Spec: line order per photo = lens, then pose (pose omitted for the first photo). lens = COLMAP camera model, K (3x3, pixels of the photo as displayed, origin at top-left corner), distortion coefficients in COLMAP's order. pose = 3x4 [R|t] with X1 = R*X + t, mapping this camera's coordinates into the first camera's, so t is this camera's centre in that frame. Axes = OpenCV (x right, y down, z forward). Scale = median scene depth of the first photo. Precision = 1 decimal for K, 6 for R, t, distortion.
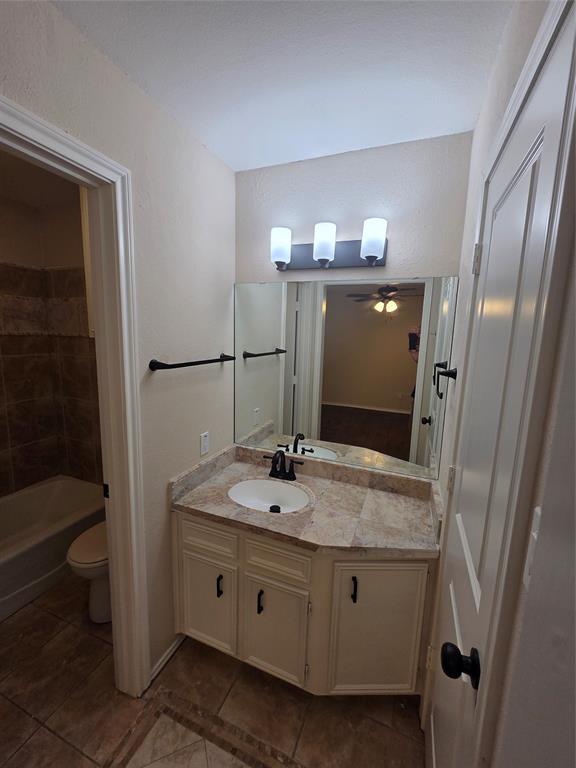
lens RADIAL K [[316.9, 0, 288.9], [0, 316.9, 380.7], [0, 0, 1]] dist [-0.001279, 0.000446]
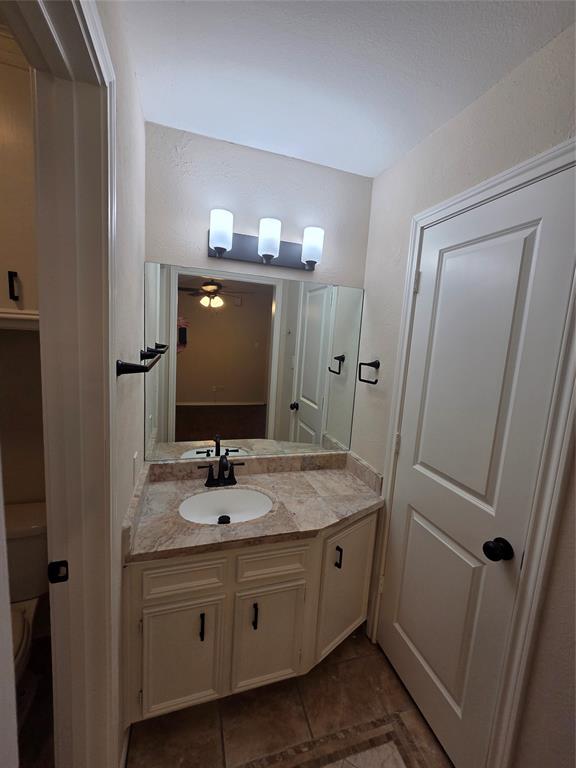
lens RADIAL K [[316.9, 0, 288.9], [0, 316.9, 380.7], [0, 0, 1]] dist [-0.001279, 0.000446]
pose [[0.769185, -0.068505, 0.635343, -0.576202], [0.057290, 0.997626, 0.038209, -0.024754], [-0.636452, 0.007009, 0.771284, 0.220072]]
